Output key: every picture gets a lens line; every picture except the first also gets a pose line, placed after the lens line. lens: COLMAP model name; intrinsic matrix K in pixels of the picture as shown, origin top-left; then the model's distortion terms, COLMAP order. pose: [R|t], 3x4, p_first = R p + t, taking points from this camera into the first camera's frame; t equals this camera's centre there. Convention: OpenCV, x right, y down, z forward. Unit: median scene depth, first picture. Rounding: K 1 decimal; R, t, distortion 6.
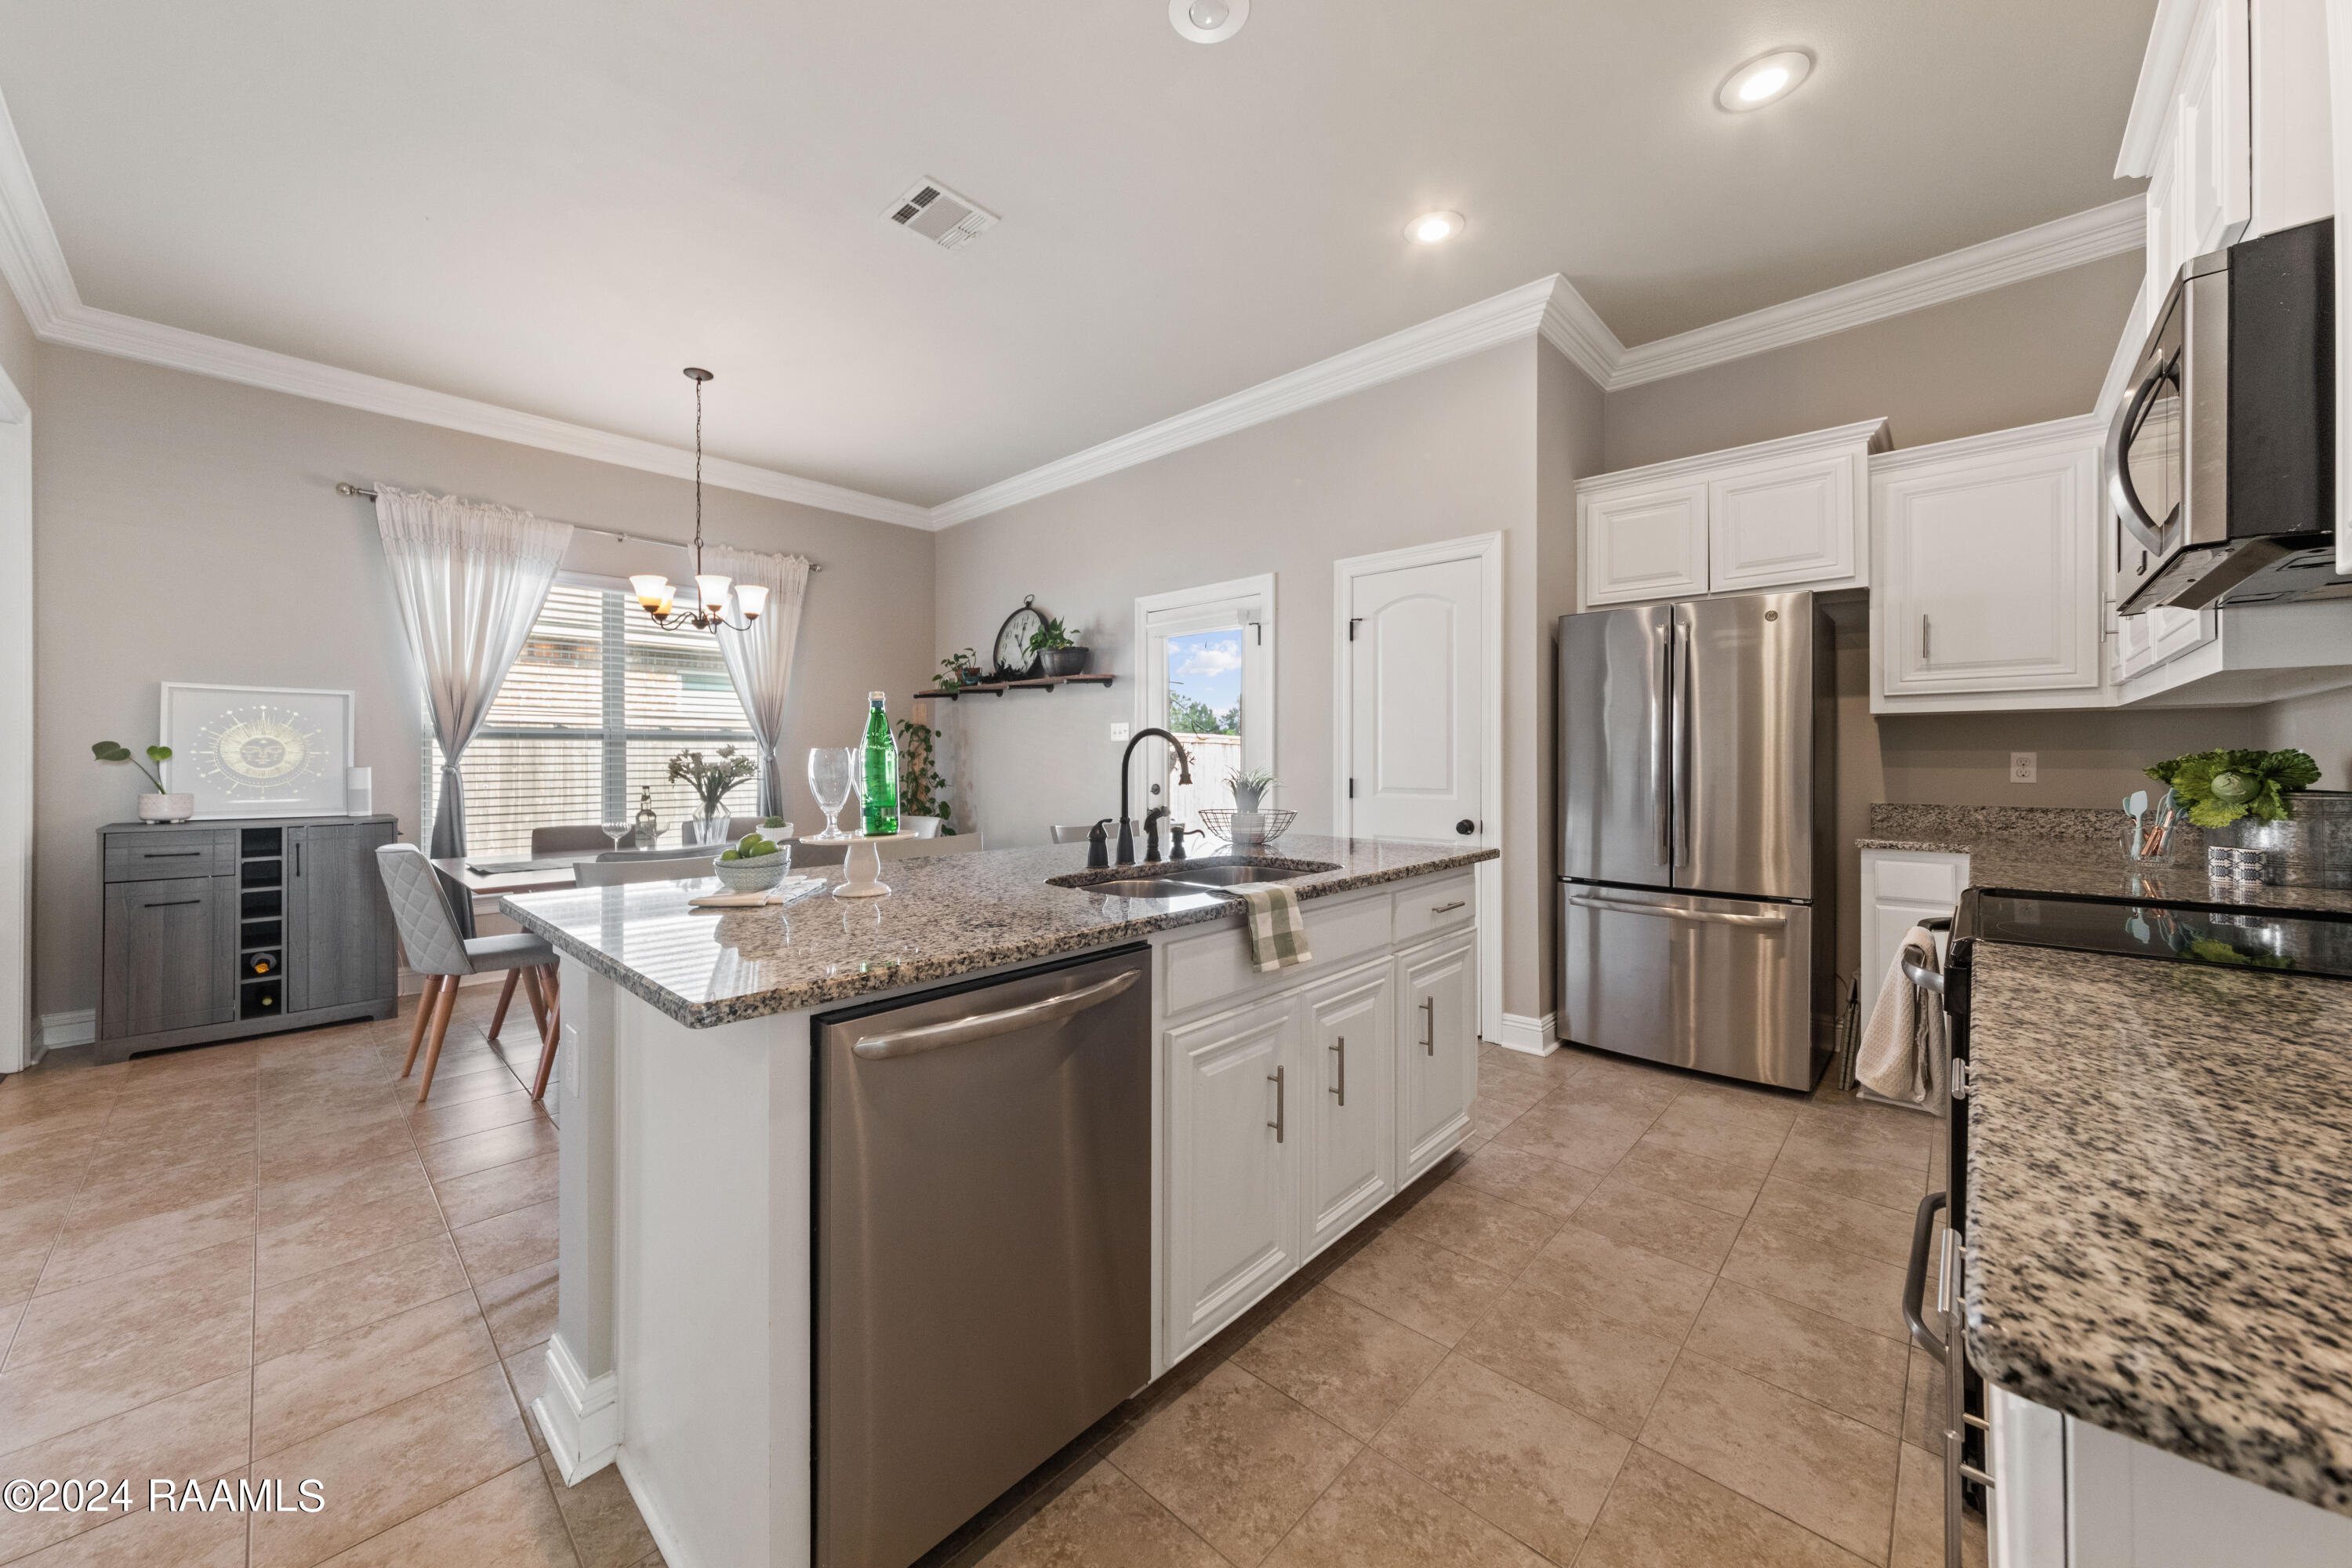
lens RADIAL K [[858.9, 0, 1172.6], [0, 858.9, 770.2], [0, 0, 1]] dist [0.001303, -0.000069]
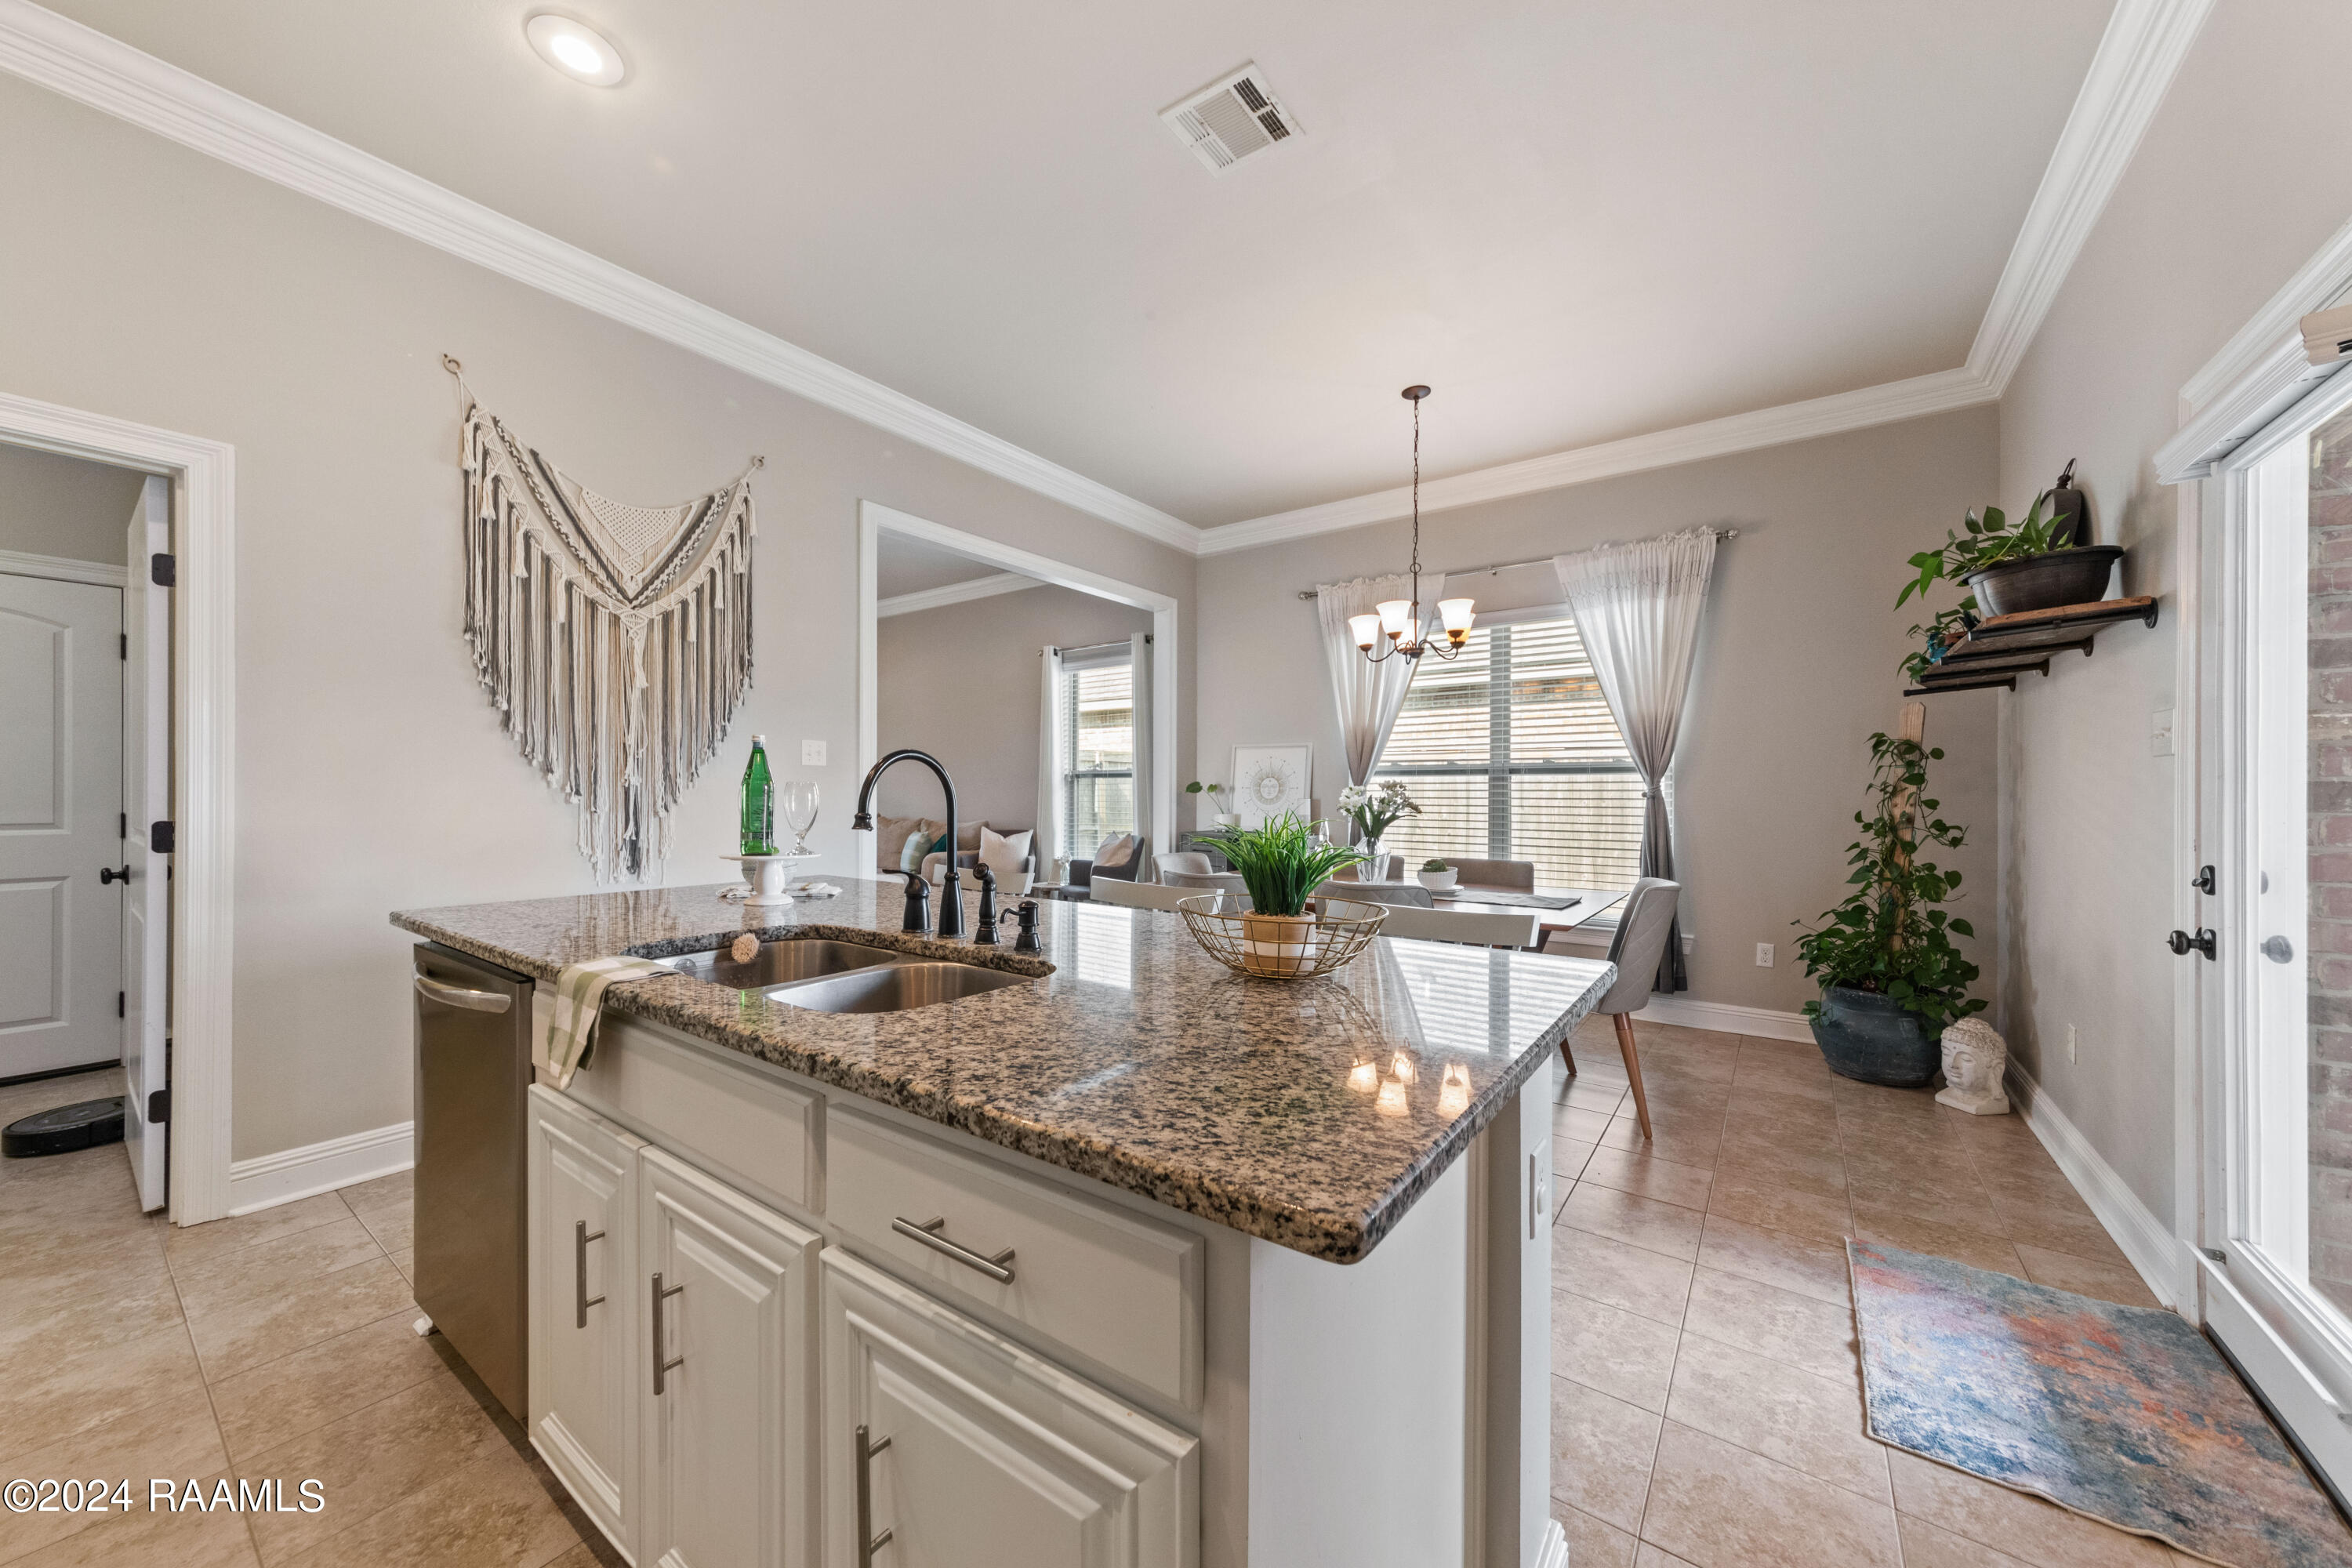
lens RADIAL K [[858.9, 0, 1126.6], [0, 858.9, 782.5], [0, 0, 1]] dist [0.001303, -0.000069]
pose [[0.094607, -0.010768, -0.995456, 0.284529], [-0.019919, 0.999721, -0.012707, -0.004993], [0.995315, 0.021031, 0.094366, 0.457248]]
